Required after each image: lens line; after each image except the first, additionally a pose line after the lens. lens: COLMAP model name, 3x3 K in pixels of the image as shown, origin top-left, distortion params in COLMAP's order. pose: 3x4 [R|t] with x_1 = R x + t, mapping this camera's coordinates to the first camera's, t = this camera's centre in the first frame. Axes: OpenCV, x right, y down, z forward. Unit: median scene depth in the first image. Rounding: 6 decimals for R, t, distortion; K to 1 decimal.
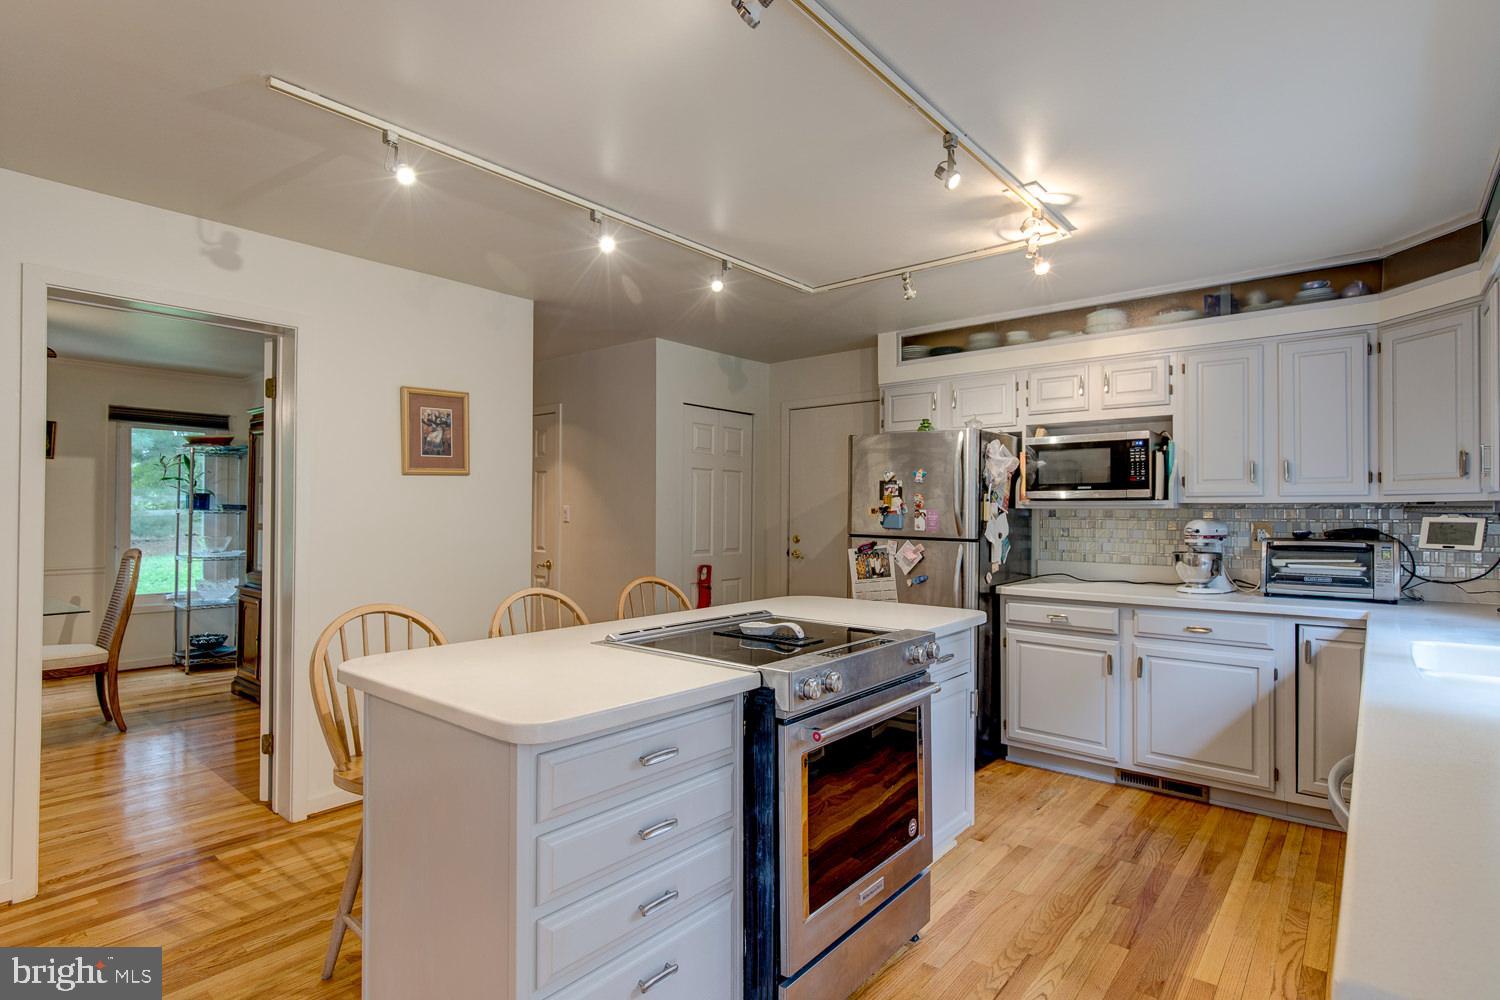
lens RADIAL K [[743.0, 0, 756.4], [0, 743.0, 501.9], [0, 0, 1]] dist [-0.000566, -0.000585]
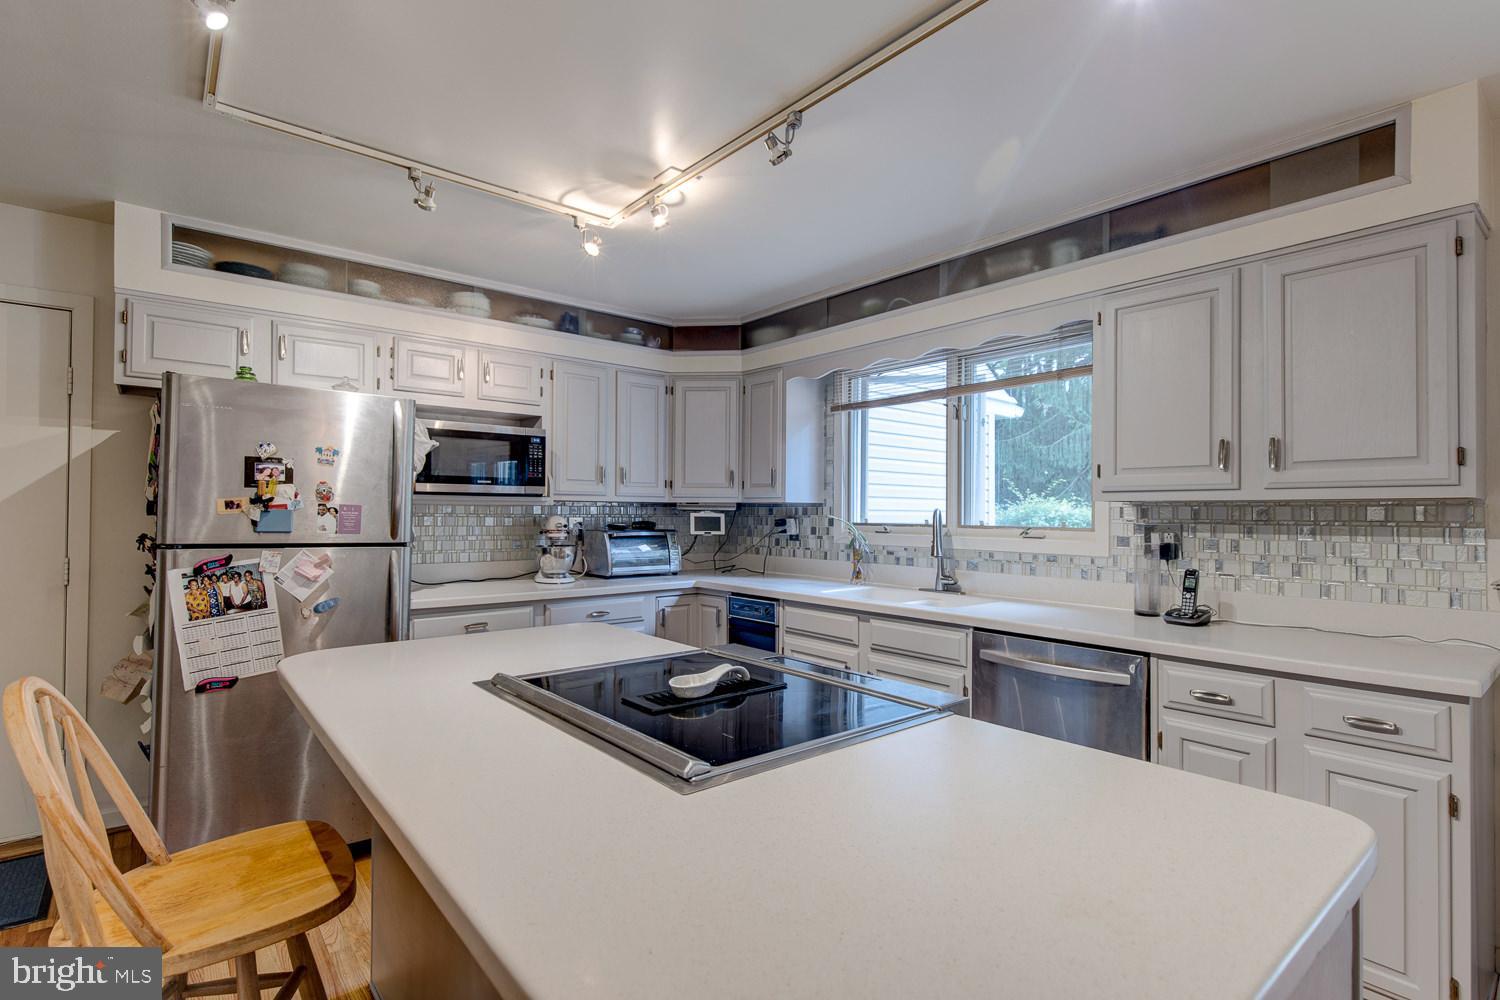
lens RADIAL K [[720.2, 0, 753.6], [0, 720.2, 503.1], [0, 0, 1]] dist [0.000017, -0.000443]
pose [[0.183603, 0.010871, 0.982940, -0.394741], [-0.019750, 0.999778, -0.007368, 0.007741], [-0.982802, -0.018060, 0.183777, 0.528204]]
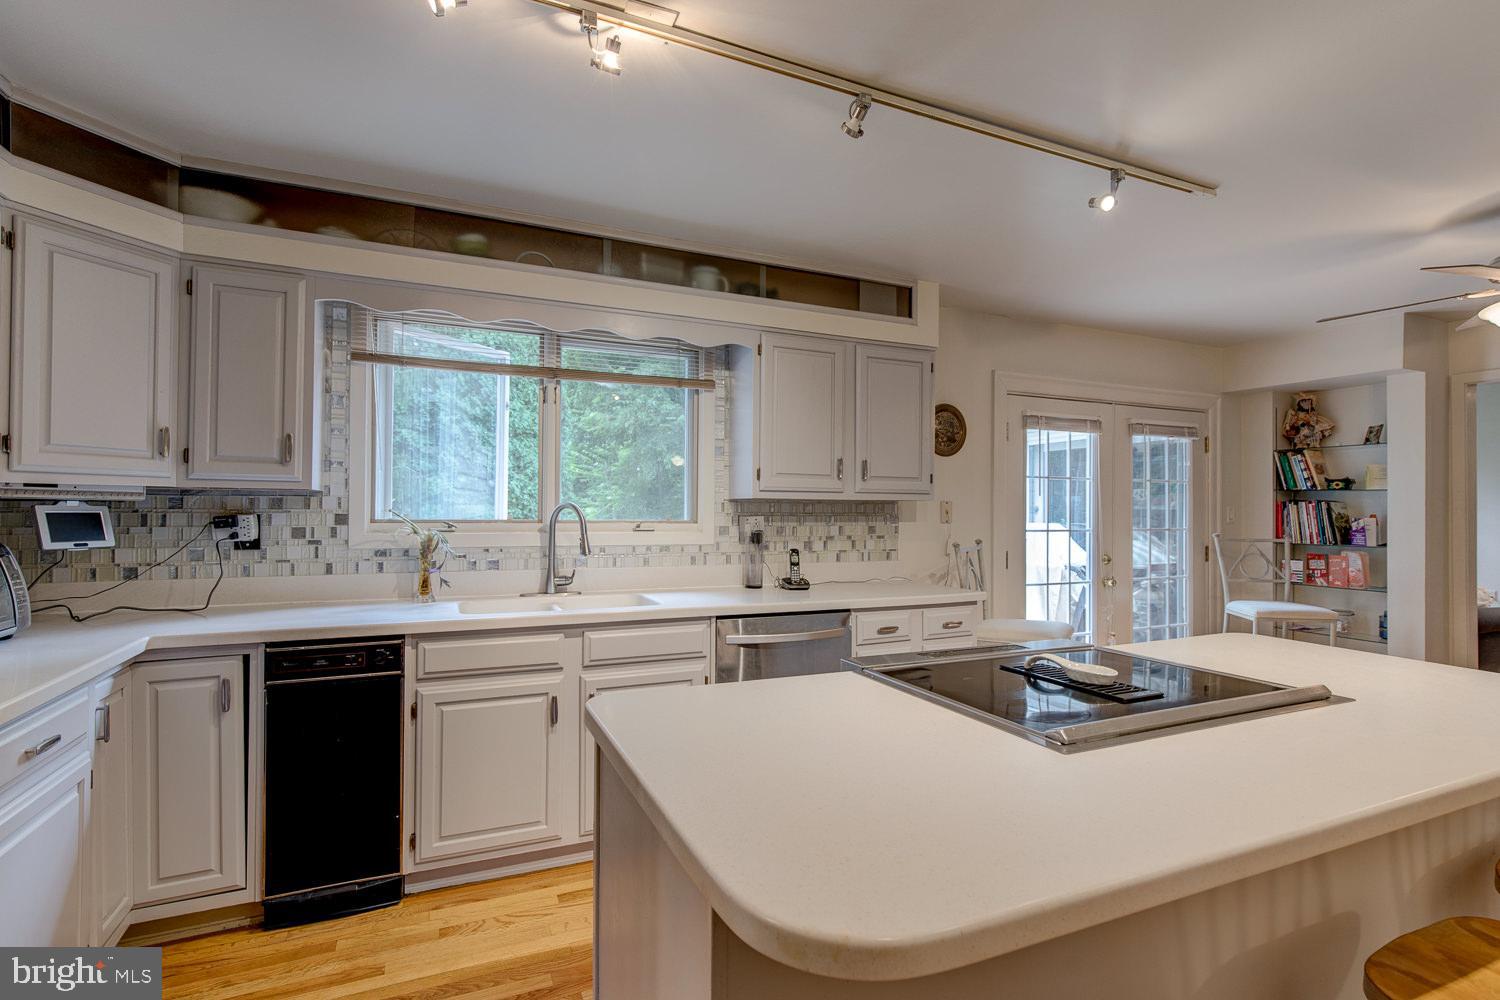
lens RADIAL K [[720.2, 0, 753.6], [0, 720.2, 503.1], [0, 0, 1]] dist [0.000017, -0.000443]
pose [[-0.897399, -0.006257, 0.441176, -0.007506], [-0.016724, 0.999663, -0.019841, 0.017372], [-0.440903, -0.025184, -0.897201, 1.116453]]
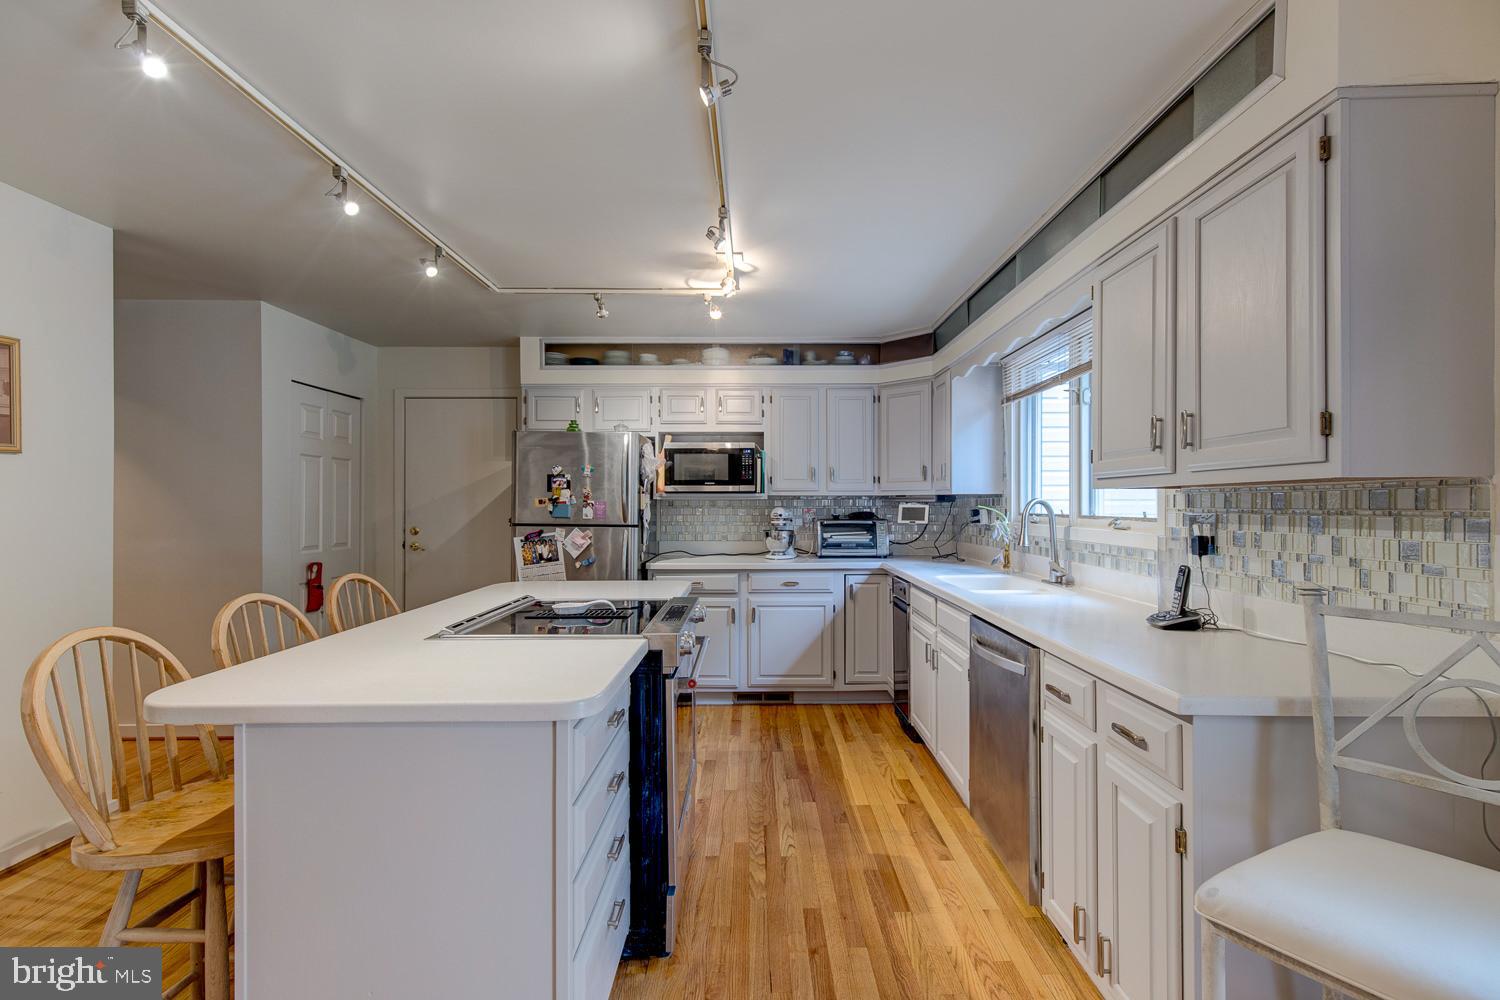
lens RADIAL K [[684.3, 0, 750.0], [0, 684.3, 500.0], [0, 0, 1]] dist [0.014375, -0.000365]
pose [[0.770890, -0.001187, 0.636967, -0.280875], [-0.004733, 0.999960, 0.007591, 0.000581], [-0.636951, -0.008867, 0.770853, 0.030273]]
